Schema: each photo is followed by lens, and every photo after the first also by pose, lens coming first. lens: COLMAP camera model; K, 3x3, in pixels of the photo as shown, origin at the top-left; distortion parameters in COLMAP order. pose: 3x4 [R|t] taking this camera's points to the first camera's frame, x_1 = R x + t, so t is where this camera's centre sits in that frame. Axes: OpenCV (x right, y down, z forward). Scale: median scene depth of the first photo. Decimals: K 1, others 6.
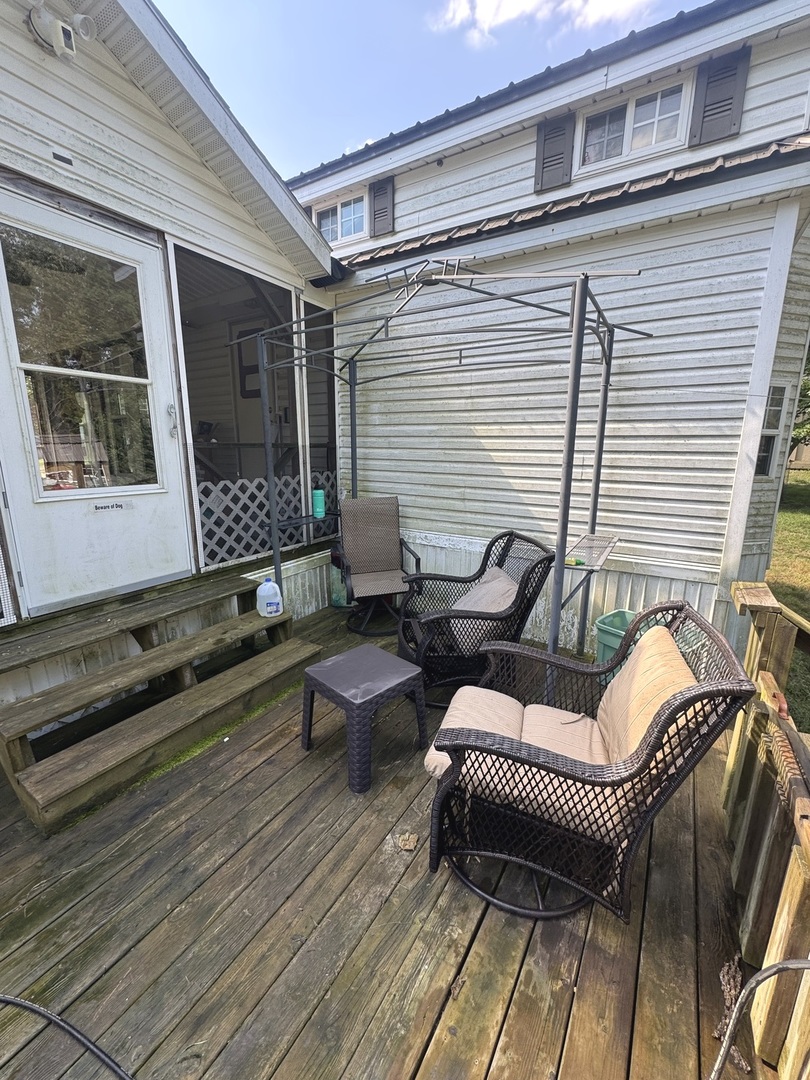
lens RADIAL K [[439.8, 0, 407.8], [0, 439.8, 540.7], [0, 0, 1]] dist [0.010113, -0.000372]
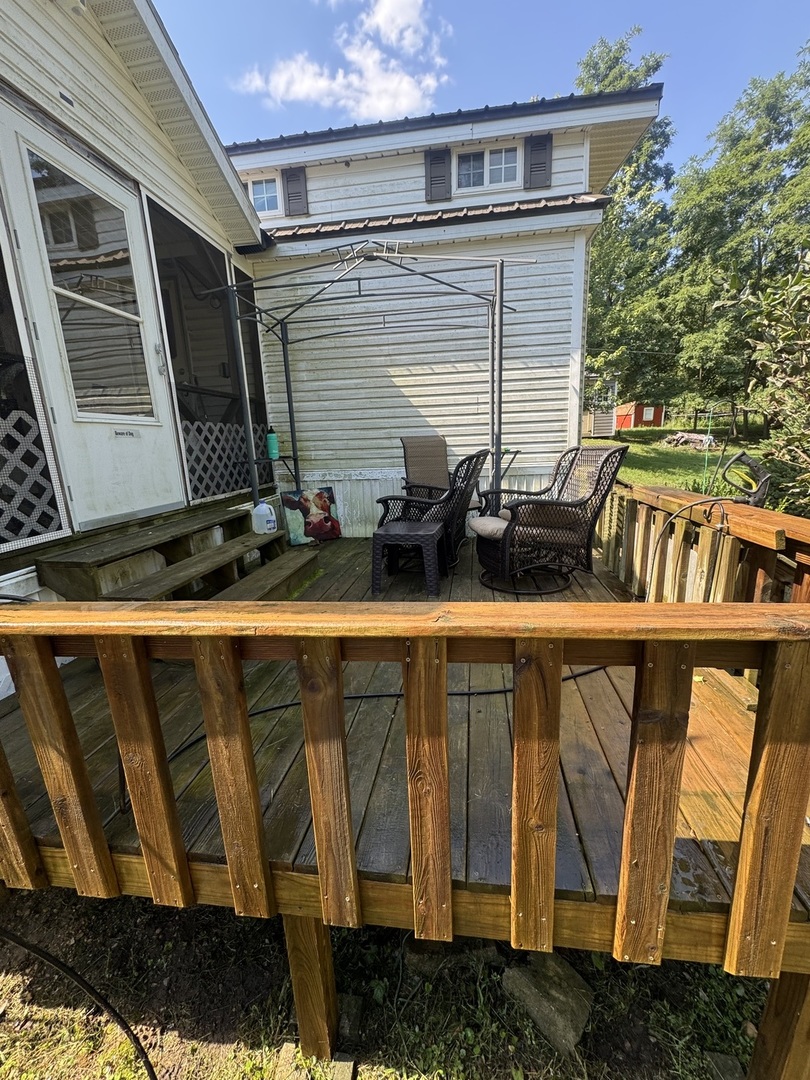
lens RADIAL K [[439.8, 0, 406.0], [0, 439.8, 542.3], [0, 0, 1]] dist [0.010113, -0.000372]
pose [[0.915896, -0.131092, 0.379406, -0.411899], [0.130504, 0.991069, 0.027392, 0.205072], [-0.379608, 0.024426, 0.924825, -0.206523]]
